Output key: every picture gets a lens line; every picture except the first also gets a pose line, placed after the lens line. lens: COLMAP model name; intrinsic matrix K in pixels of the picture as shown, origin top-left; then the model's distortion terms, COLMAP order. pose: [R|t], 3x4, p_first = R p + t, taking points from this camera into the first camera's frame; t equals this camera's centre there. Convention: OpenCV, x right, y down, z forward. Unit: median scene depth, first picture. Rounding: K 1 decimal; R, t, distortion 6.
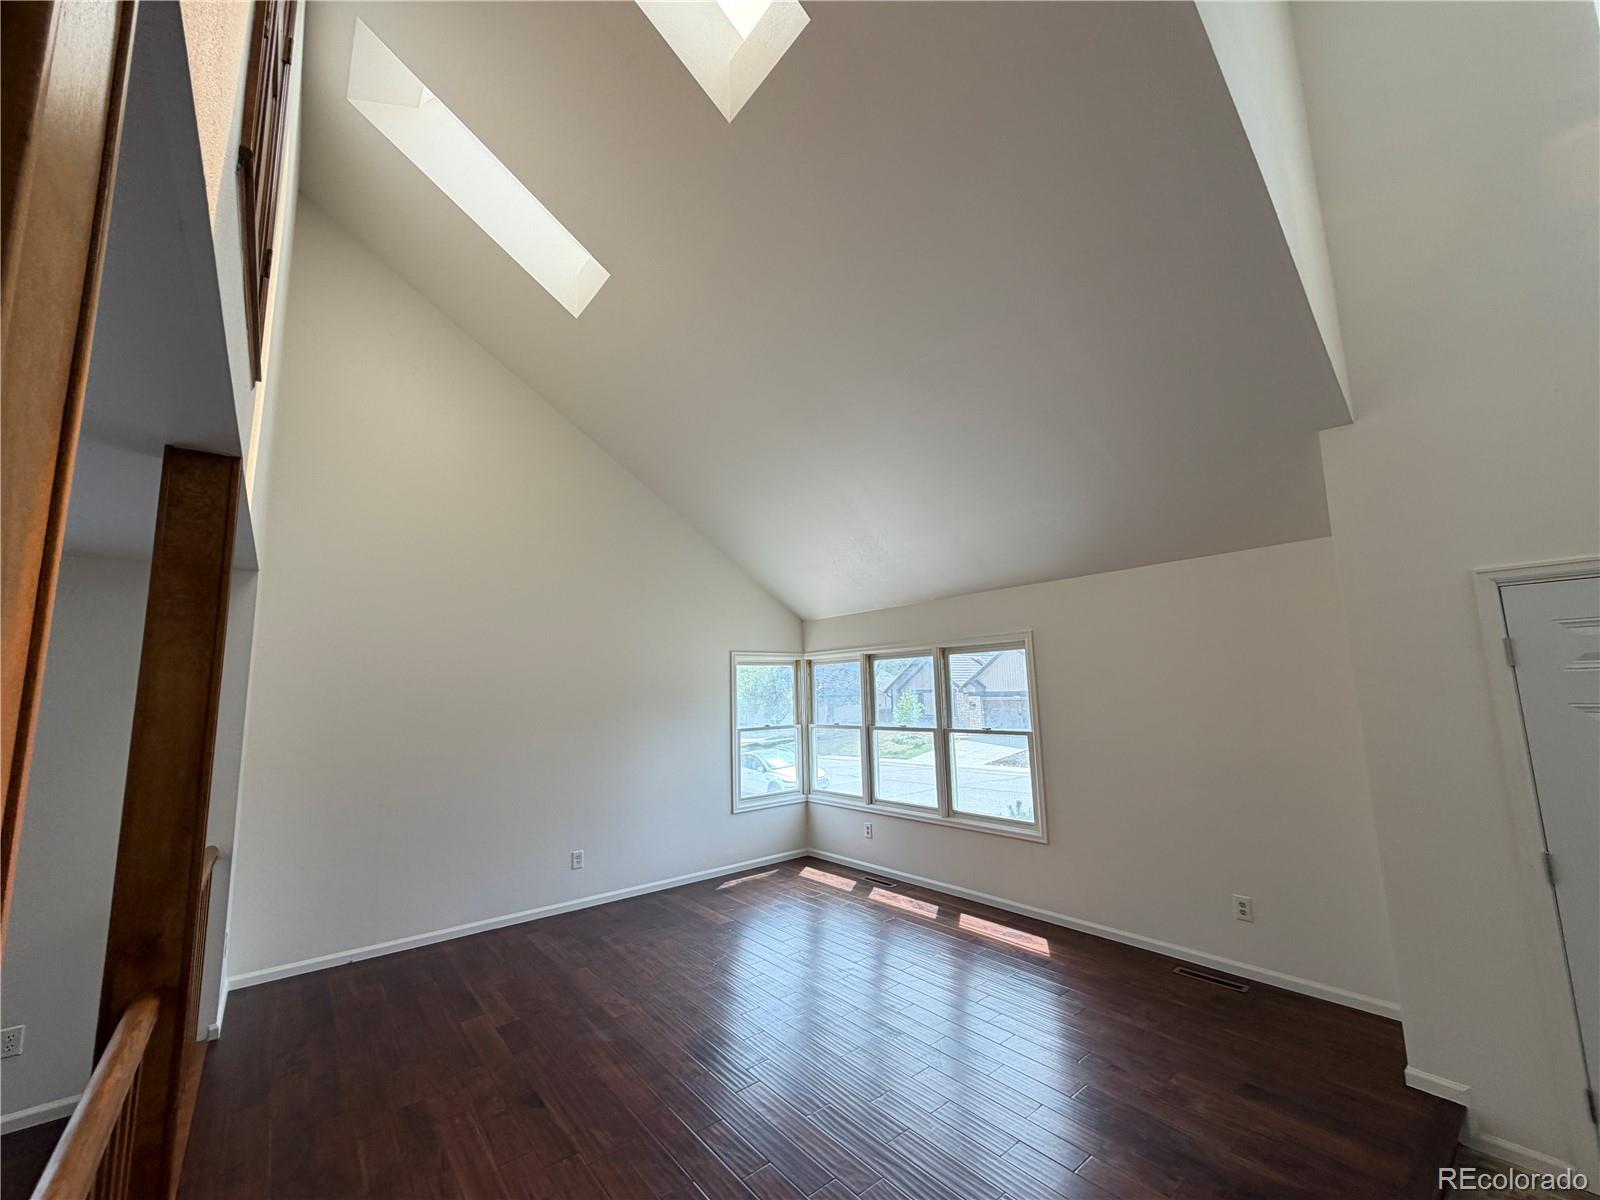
lens RADIAL K [[642.0, 0, 793.9], [0, 642.0, 597.3], [0, 0, 1]] dist [0.000469, 0.000264]
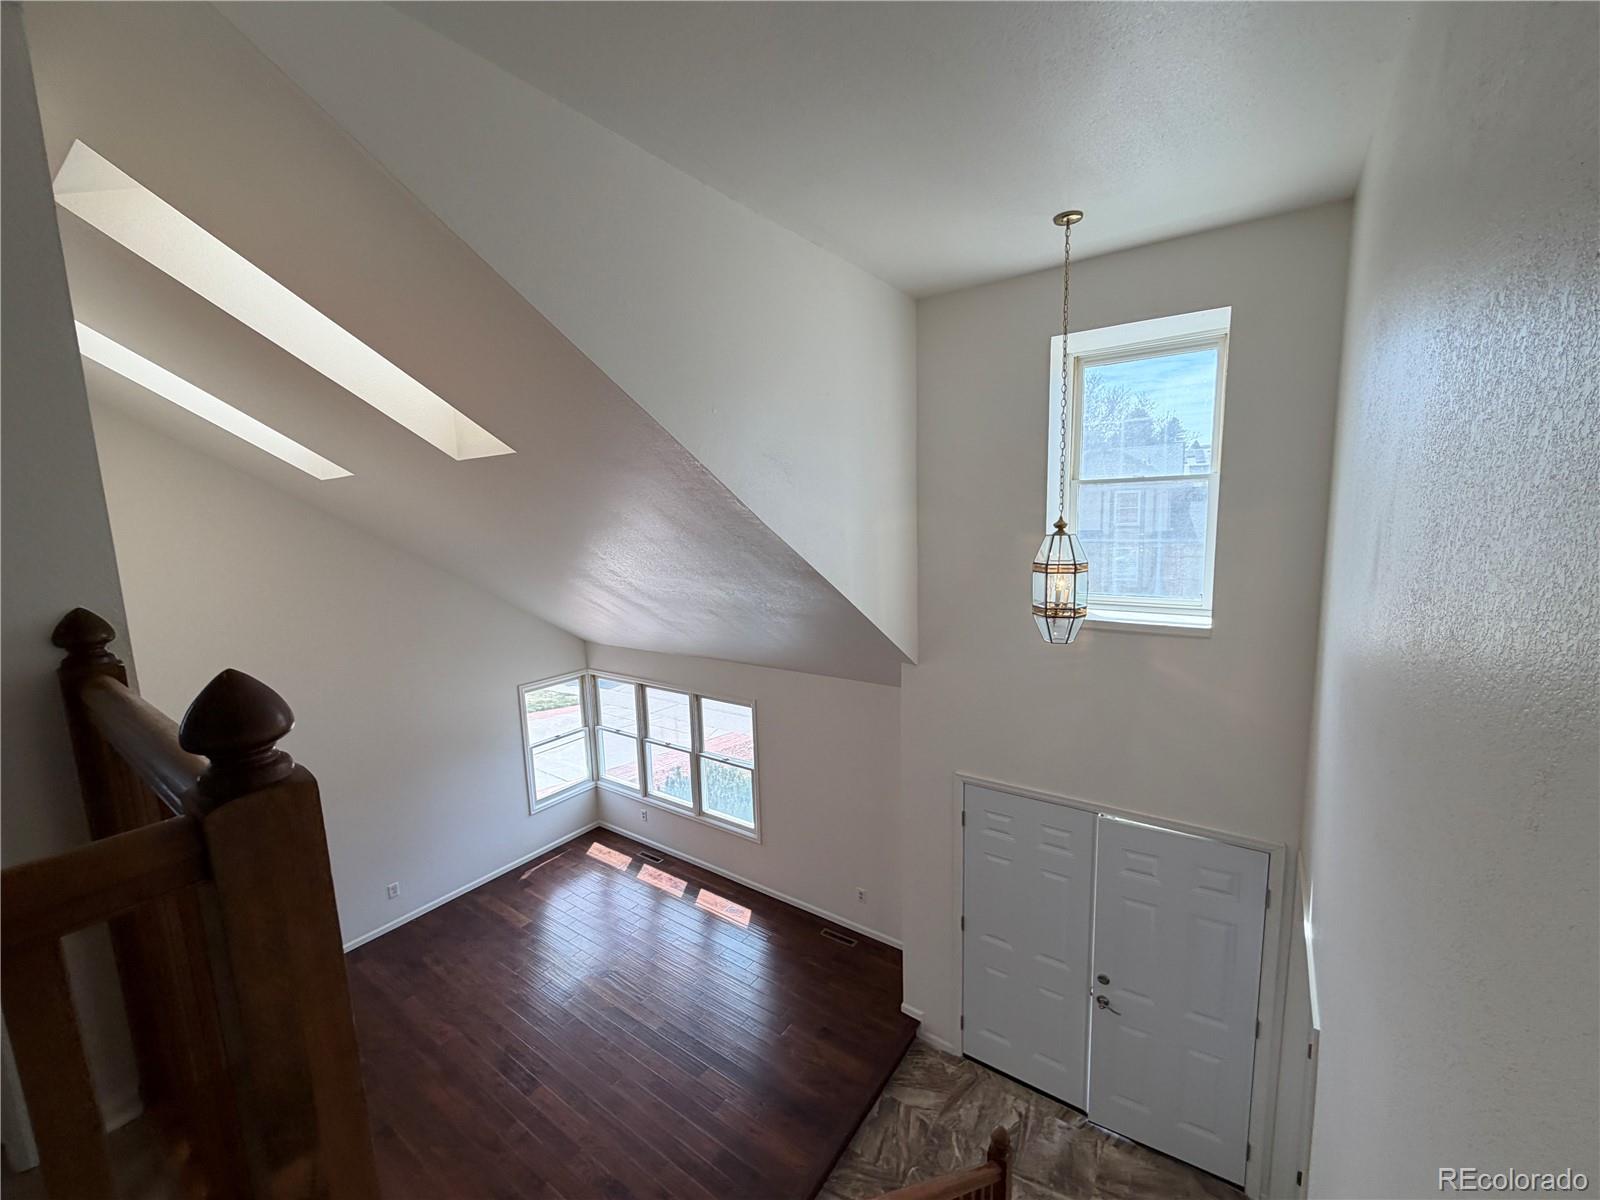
lens RADIAL K [[642.0, 0, 793.9], [0, 642.0, 597.3], [0, 0, 1]] dist [0.000469, 0.000264]
pose [[0.963542, -0.041264, 0.264357, 0.088743], [-0.031518, 0.963652, 0.265297, -0.436108], [-0.265696, -0.263956, 0.927218, -0.171721]]
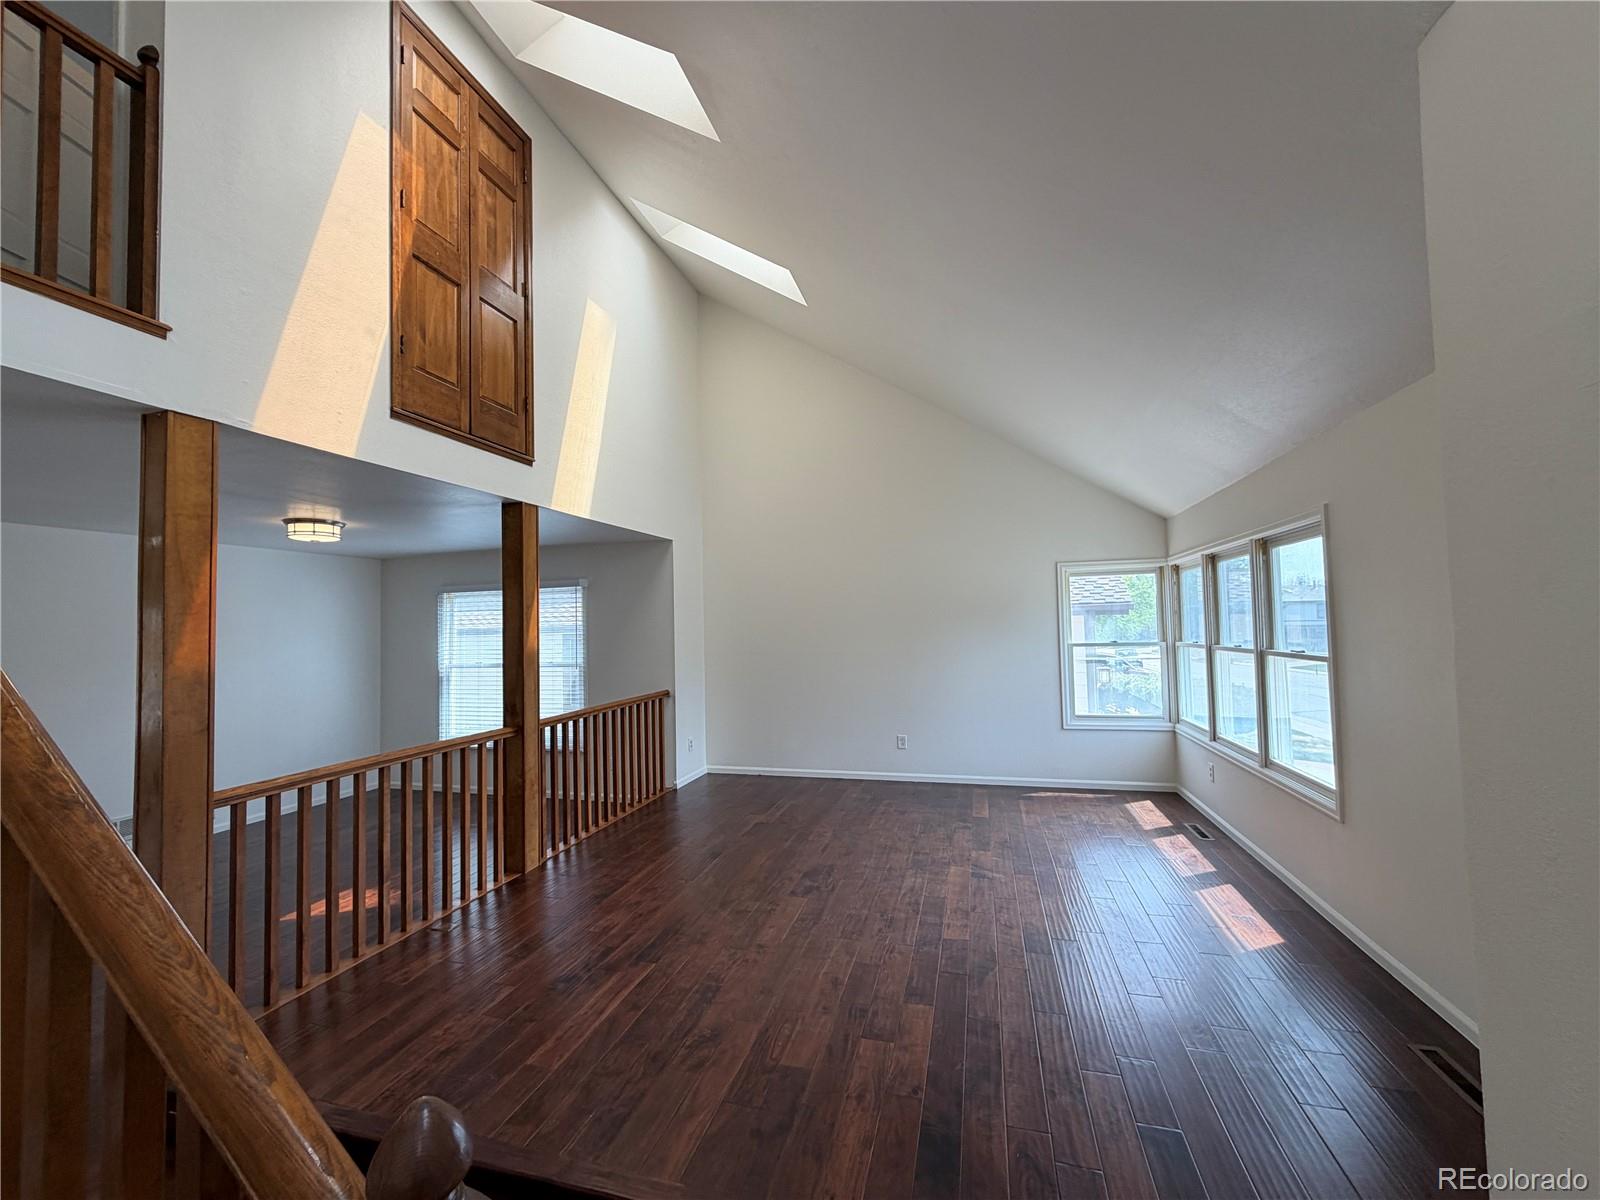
lens RADIAL K [[642.0, 0, 793.9], [0, 642.0, 597.3], [0, 0, 1]] dist [0.000469, 0.000264]
pose [[0.577354, -0.024004, -0.816141, 0.504169], [0.127175, 0.990012, 0.060848, 0.031334], [0.806529, -0.138924, 0.574640, 0.152780]]
